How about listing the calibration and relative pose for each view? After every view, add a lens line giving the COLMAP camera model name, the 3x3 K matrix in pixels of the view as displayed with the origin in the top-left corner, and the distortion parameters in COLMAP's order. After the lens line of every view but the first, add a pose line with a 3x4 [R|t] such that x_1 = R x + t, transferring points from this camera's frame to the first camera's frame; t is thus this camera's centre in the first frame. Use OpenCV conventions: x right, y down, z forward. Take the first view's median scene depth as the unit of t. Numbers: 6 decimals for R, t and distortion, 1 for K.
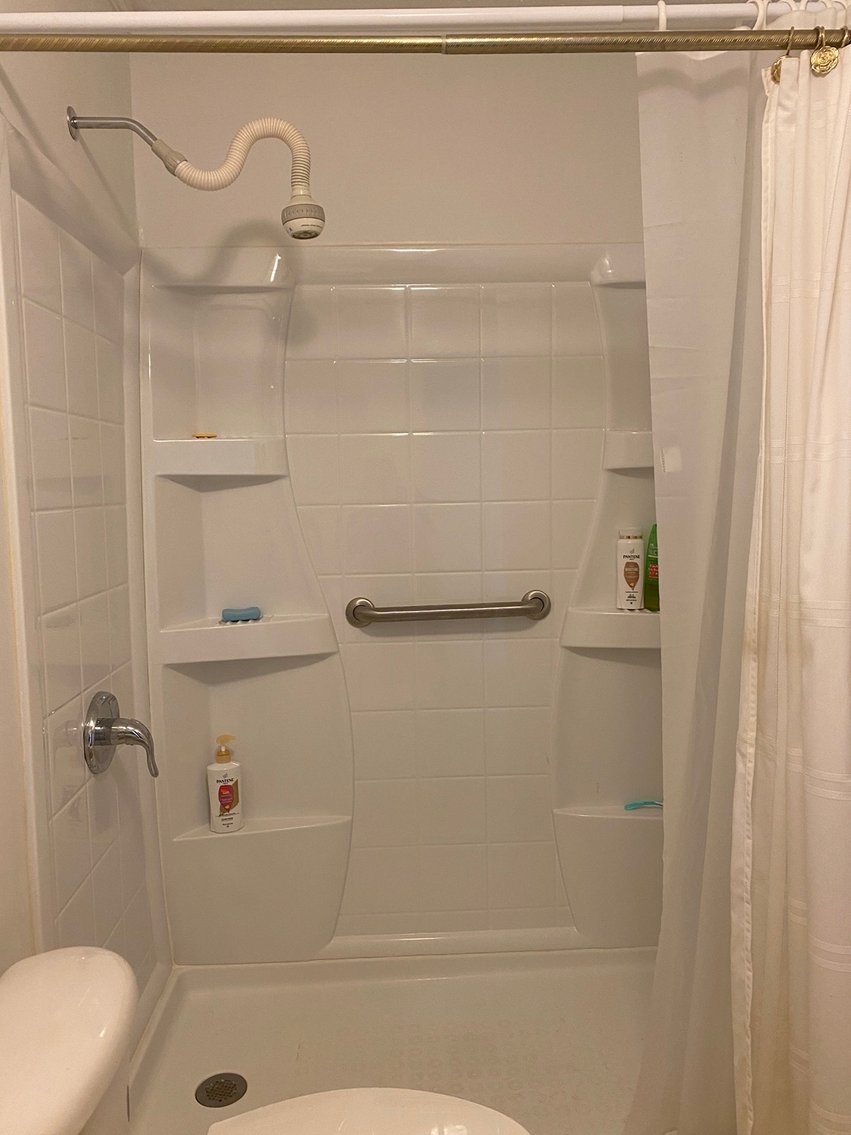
lens RADIAL K [[865.2, 0, 422.8], [0, 865.2, 565.2], [0, 0, 1]] dist [0.052237, -0.055199]
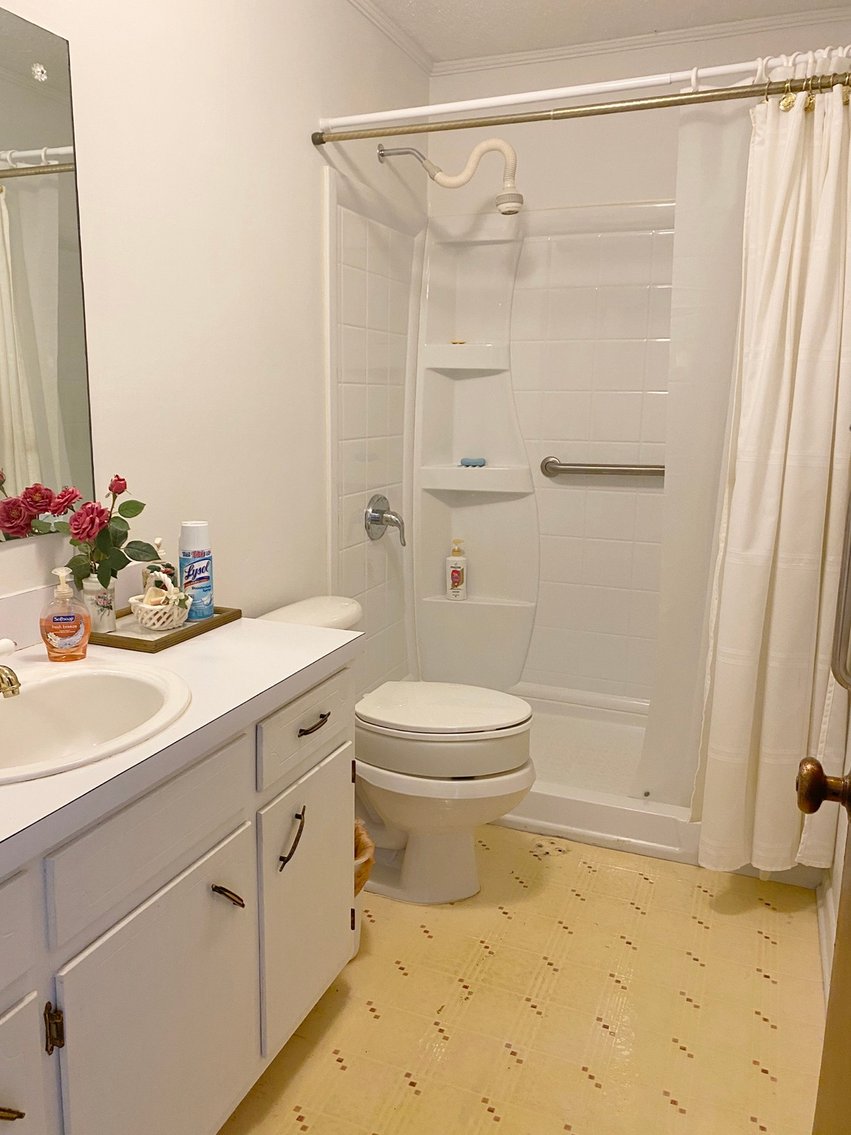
lens RADIAL K [[865.2, 0, 426.4], [0, 865.2, 566.4], [0, 0, 1]] dist [0.052237, -0.055199]
pose [[0.915376, 0.107914, -0.387867, 0.337973], [-0.066483, 0.990698, 0.118734, 0.065098], [0.397072, -0.082900, 0.914036, -0.460846]]
